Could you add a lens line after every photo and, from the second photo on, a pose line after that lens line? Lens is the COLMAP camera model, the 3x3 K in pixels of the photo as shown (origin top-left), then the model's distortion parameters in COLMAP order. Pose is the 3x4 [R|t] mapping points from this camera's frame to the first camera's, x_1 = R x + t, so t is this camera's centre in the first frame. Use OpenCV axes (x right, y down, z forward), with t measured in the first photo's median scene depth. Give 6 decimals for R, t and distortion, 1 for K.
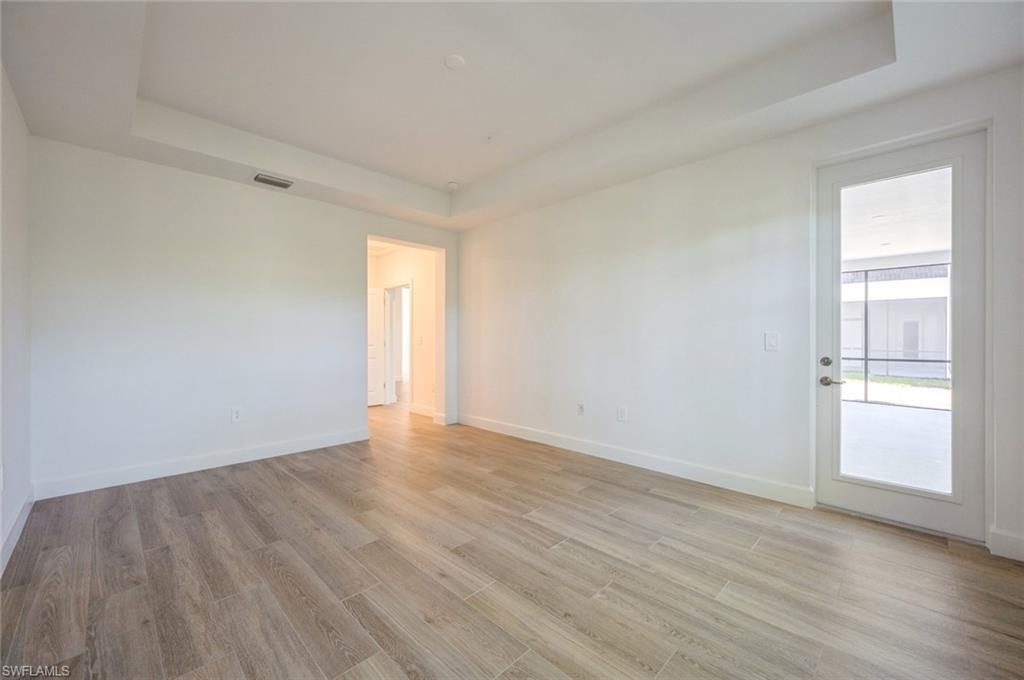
lens RADIAL K [[406.6, 0, 512.1], [0, 406.6, 337.9], [0, 0, 1]] dist [0.004835, 0.000872]
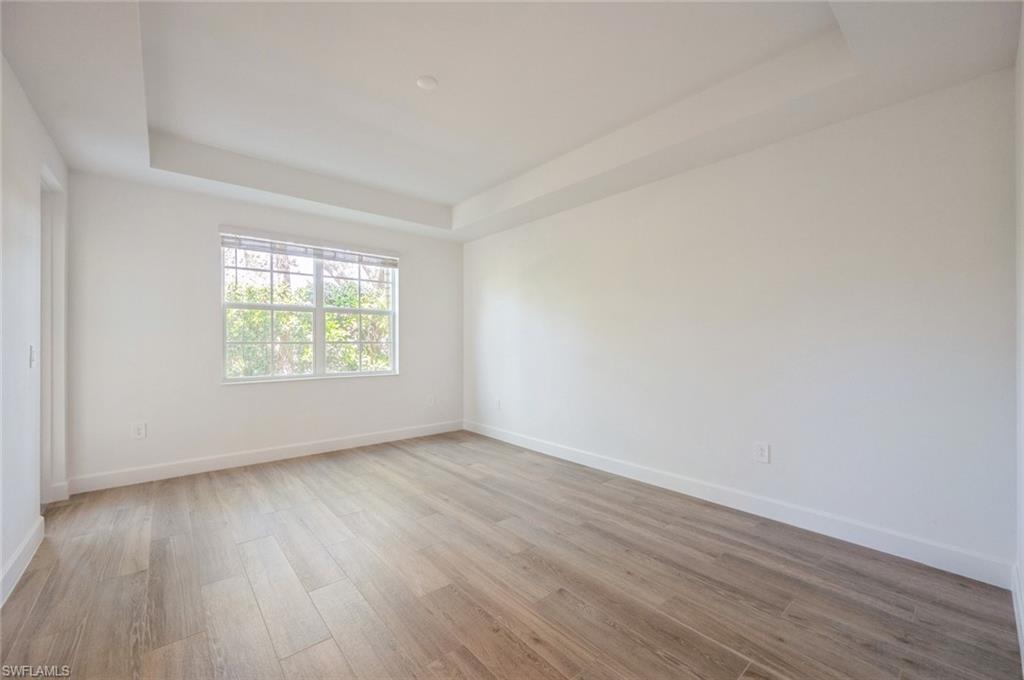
lens RADIAL K [[406.6, 0, 511.0], [0, 406.6, 342.1], [0, 0, 1]] dist [0.004835, 0.000872]
pose [[-0.996364, 0.001731, 0.085181, -0.432027], [0.001285, 0.999985, -0.005290, -0.016576], [-0.085189, -0.005161, -0.996351, 1.983415]]
